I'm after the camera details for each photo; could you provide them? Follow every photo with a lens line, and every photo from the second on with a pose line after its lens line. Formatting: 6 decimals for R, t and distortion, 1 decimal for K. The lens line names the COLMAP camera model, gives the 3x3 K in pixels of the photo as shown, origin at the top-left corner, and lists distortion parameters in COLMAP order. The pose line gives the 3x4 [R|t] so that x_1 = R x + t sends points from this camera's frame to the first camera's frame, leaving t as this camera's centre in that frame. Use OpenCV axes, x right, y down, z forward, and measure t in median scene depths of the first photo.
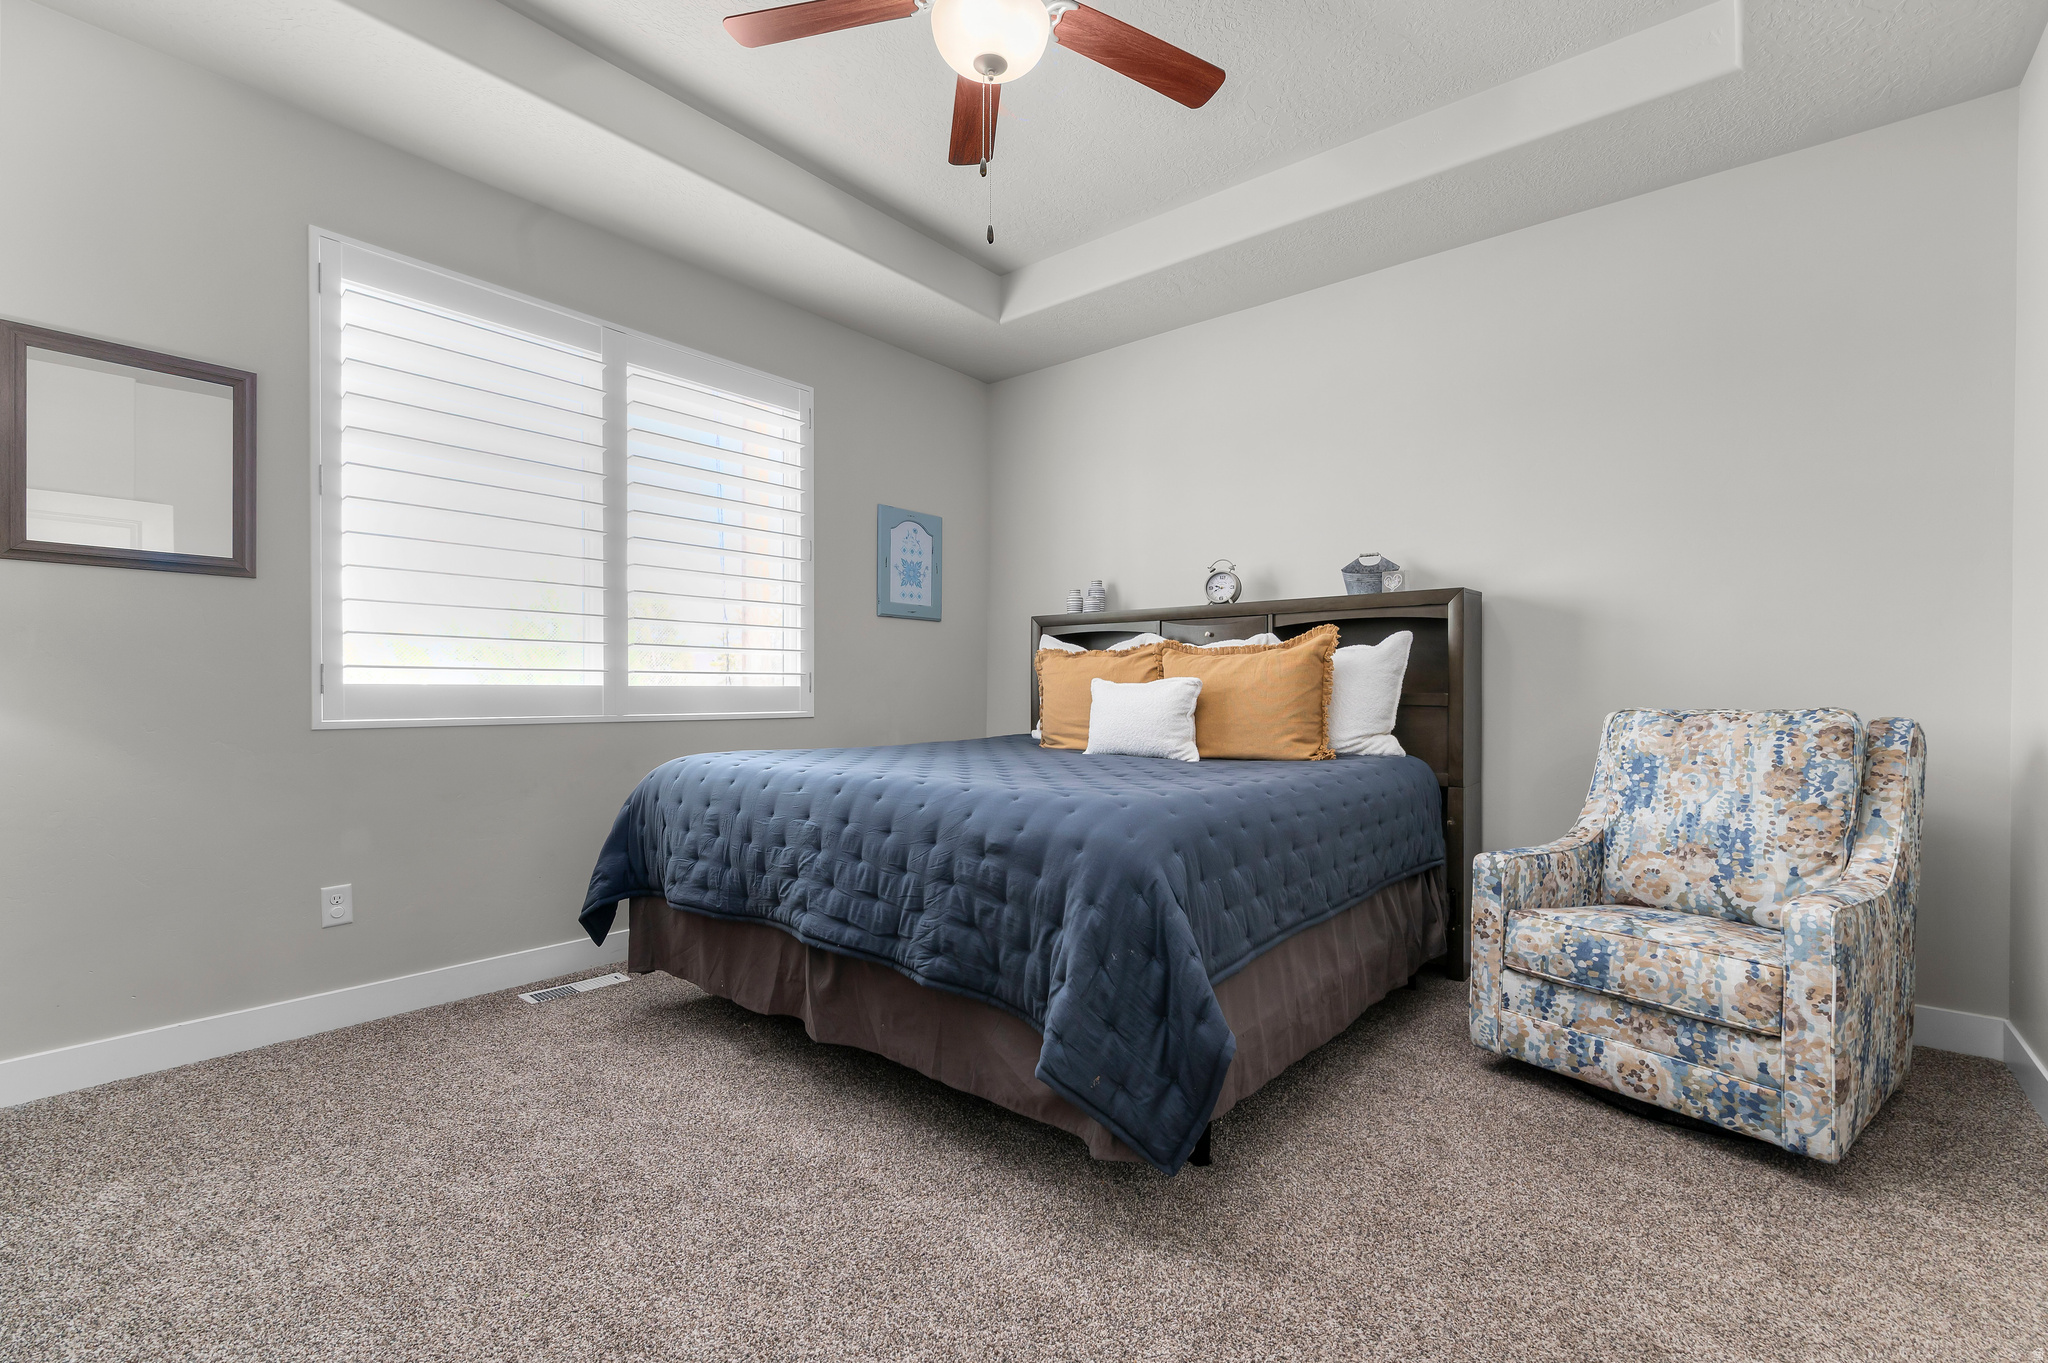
lens RADIAL K [[885.9, 0, 1028.8], [0, 885.9, 706.6], [0, 0, 1]] dist [0.000203, 0.000265]
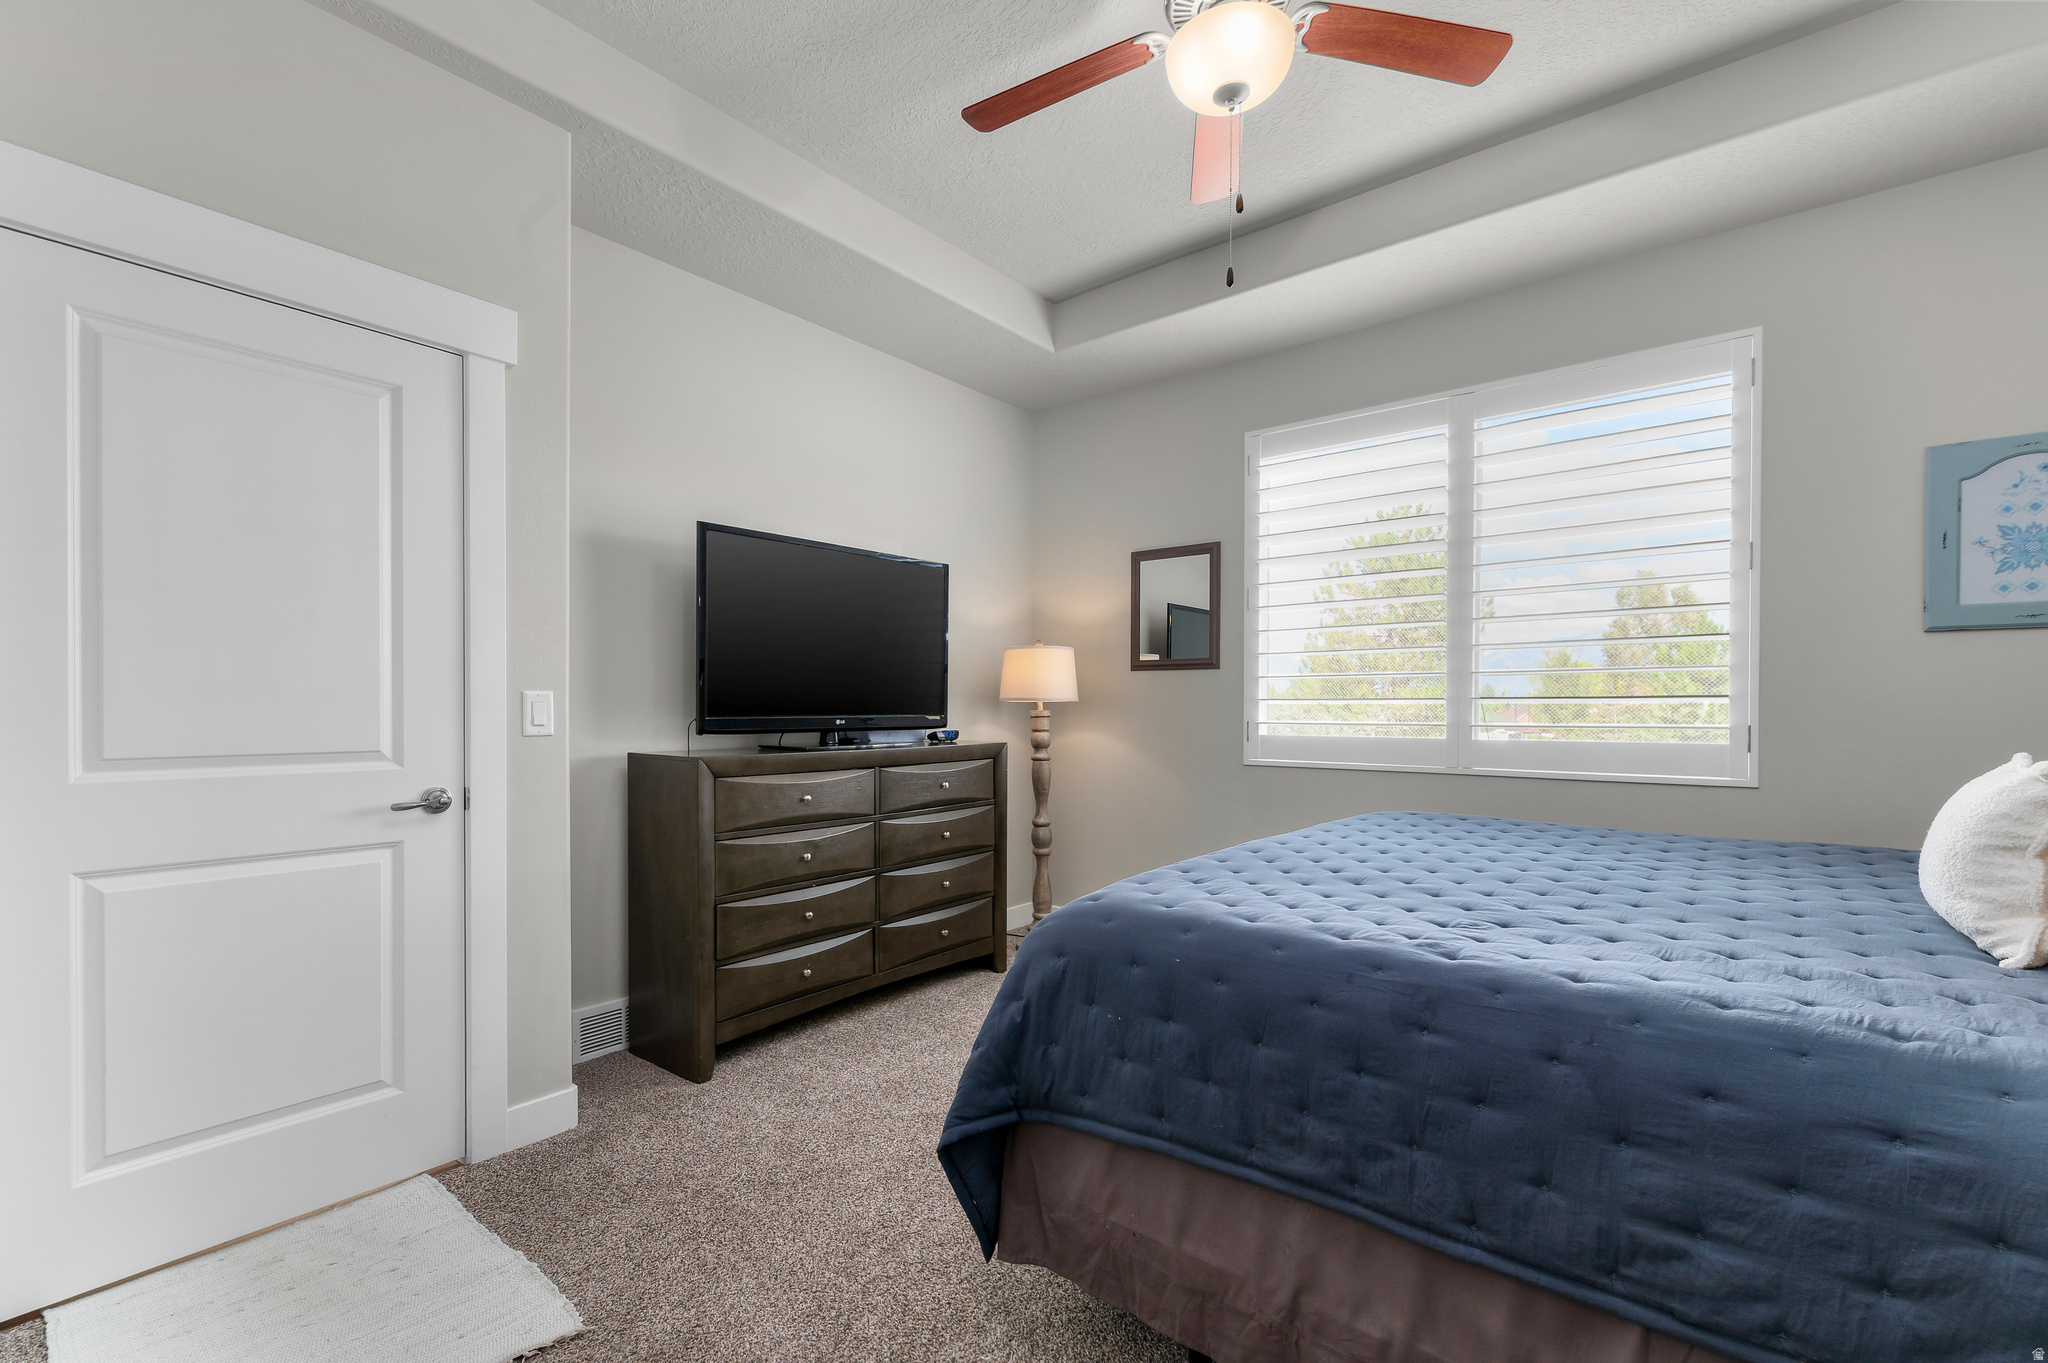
lens RADIAL K [[885.9, 0, 1028.8], [0, 885.9, 706.6], [0, 0, 1]] dist [0.000203, 0.000265]
pose [[0.015565, -0.006337, -0.999859, 0.577427], [-0.019243, 0.999793, -0.006636, -0.047082], [0.999694, 0.019343, 0.015440, 0.507187]]
